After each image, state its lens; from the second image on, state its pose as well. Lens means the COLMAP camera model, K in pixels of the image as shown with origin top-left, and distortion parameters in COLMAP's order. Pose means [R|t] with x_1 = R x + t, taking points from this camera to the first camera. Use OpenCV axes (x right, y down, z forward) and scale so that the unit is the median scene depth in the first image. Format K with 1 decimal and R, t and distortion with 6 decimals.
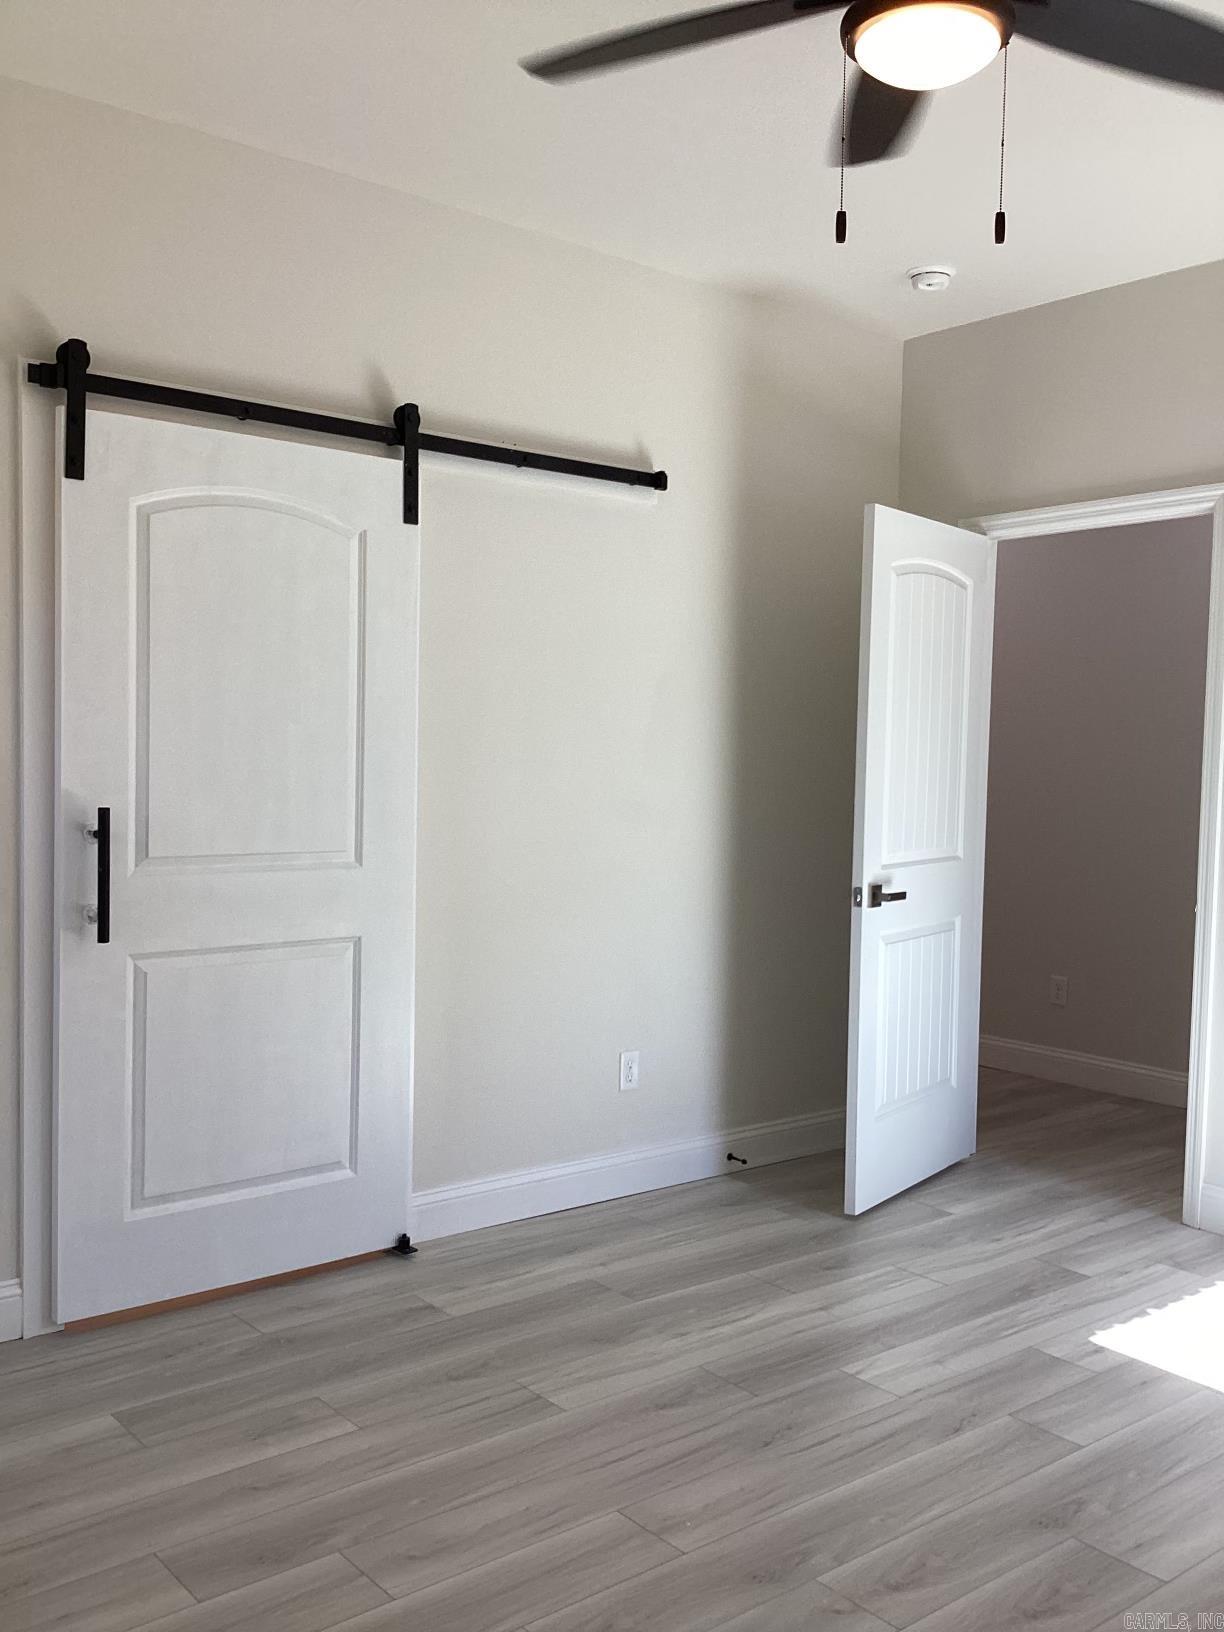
lens RADIAL K [[1437.9, 0, 612.0], [0, 1437.9, 816.0], [0, 0, 1]] dist [-0.024689, -0.011238]
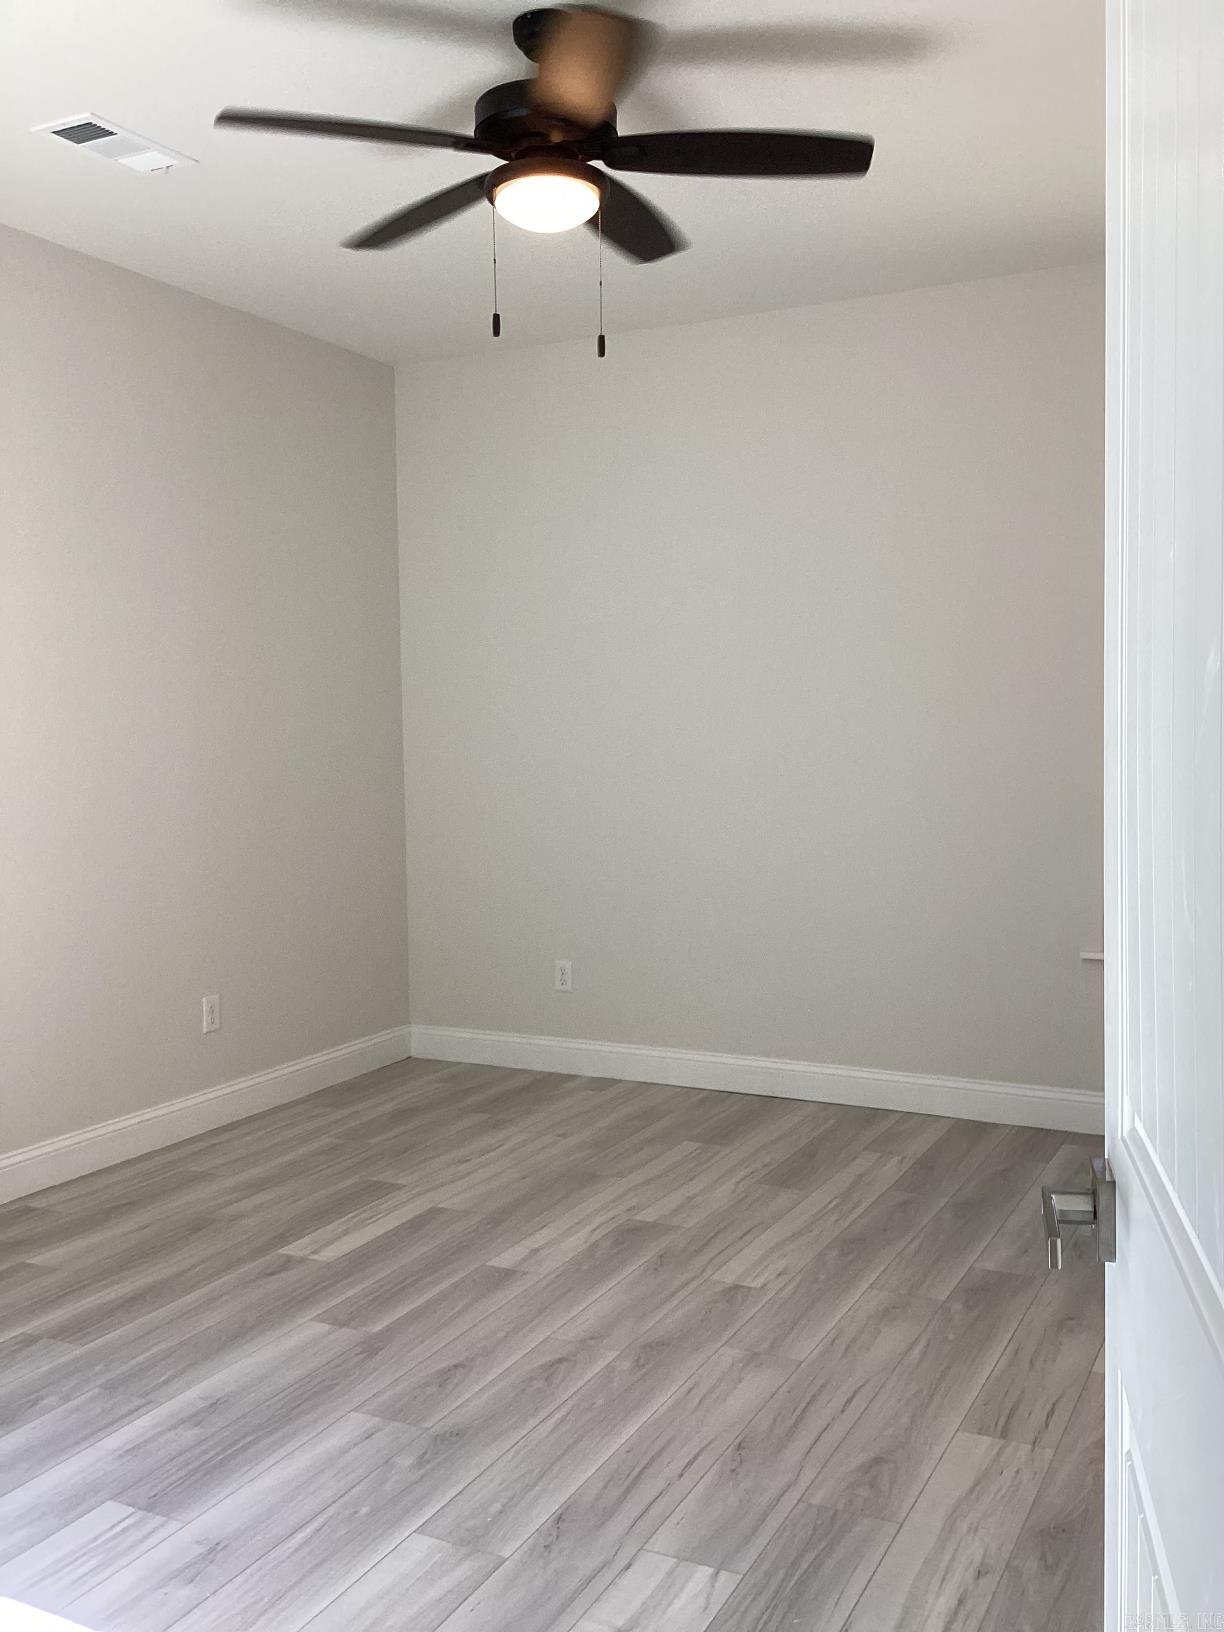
lens RADIAL K [[1437.9, 0, 612.0], [0, 1437.9, 816.0], [0, 0, 1]] dist [-0.024689, -0.011238]
pose [[-0.909980, 0.018709, -0.414231, 0.614896], [-0.026137, 0.994407, 0.102330, -0.075156], [0.413828, 0.103944, -0.904401, 1.920488]]
